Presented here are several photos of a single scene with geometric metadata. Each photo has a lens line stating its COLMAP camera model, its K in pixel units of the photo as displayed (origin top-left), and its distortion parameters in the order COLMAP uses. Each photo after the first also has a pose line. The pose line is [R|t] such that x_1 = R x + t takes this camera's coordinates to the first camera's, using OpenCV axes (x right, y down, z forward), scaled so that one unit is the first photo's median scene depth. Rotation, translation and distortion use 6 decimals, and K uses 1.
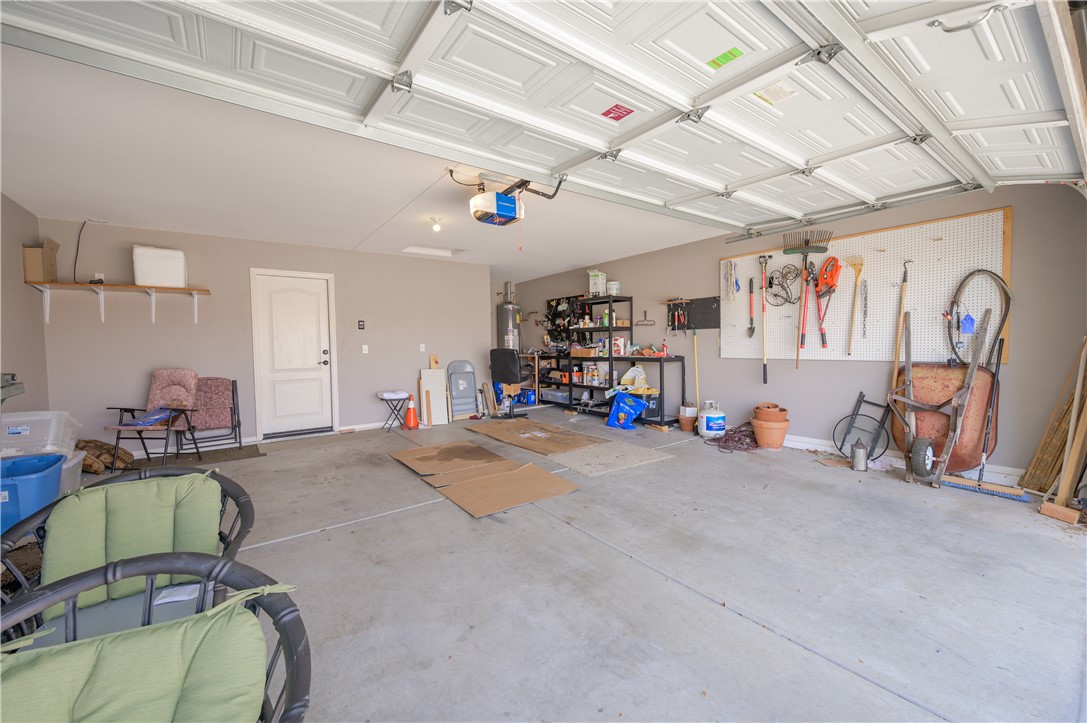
lens RADIAL K [[429.7, 0, 543.5], [0, 429.7, 361.5], [0, 0, 1]] dist [-0.000843, 0.000329]
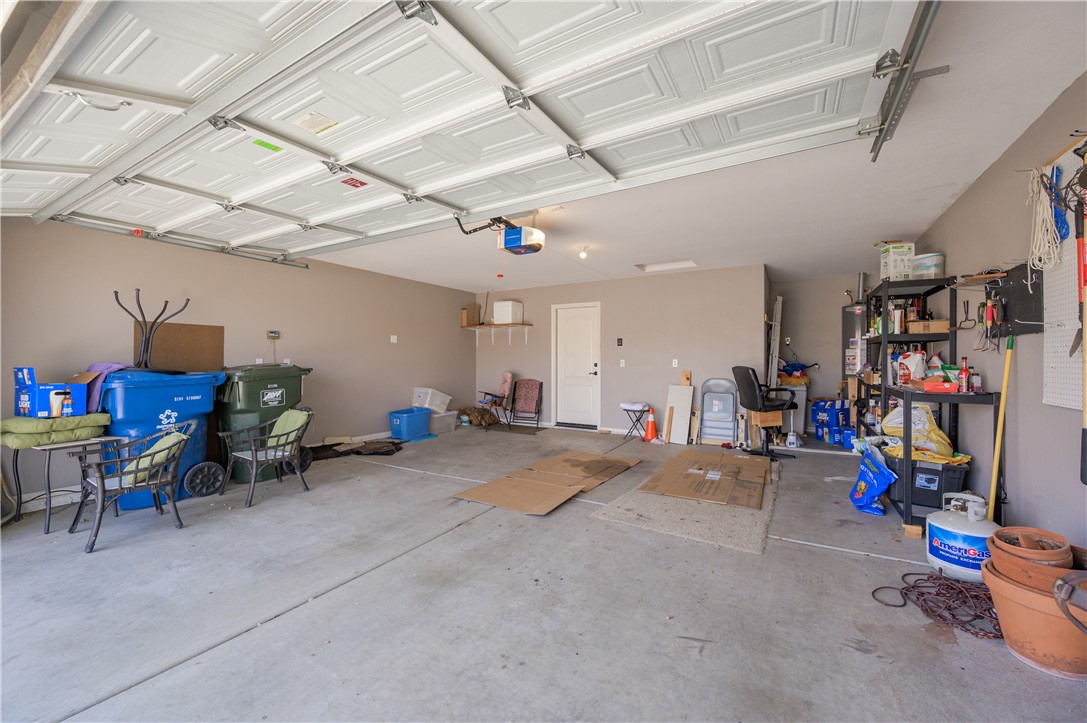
lens RADIAL K [[429.7, 0, 543.5], [0, 429.7, 361.5], [0, 0, 1]] dist [-0.000843, 0.000329]
pose [[0.388693, 0.019222, -0.921167, 0.783294], [-0.045802, 0.998949, 0.001519, -0.035978], [0.920228, 0.041601, 0.389165, 0.514729]]
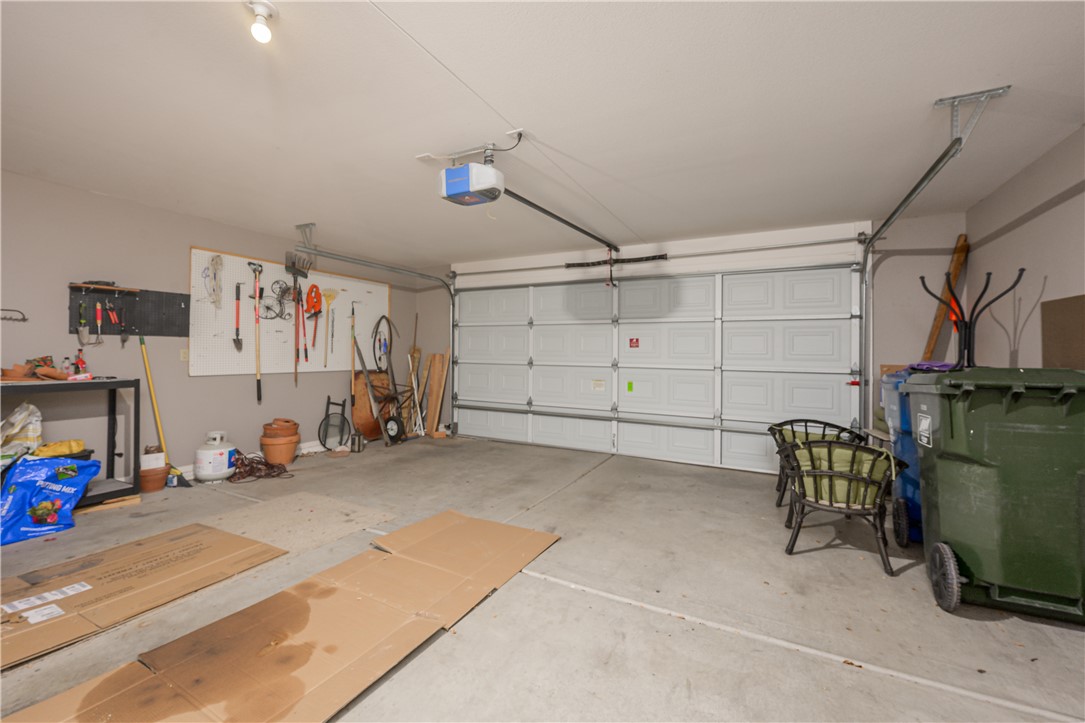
lens RADIAL K [[434.3, 0, 544.9], [0, 434.3, 365.6], [0, 0, 1]] dist [-0.000586, -0.000138]
pose [[-0.445432, -0.011755, 0.895239, -0.707279], [0.036522, 0.998843, 0.031287, -0.036977], [-0.894571, 0.046632, -0.444487, 1.011223]]
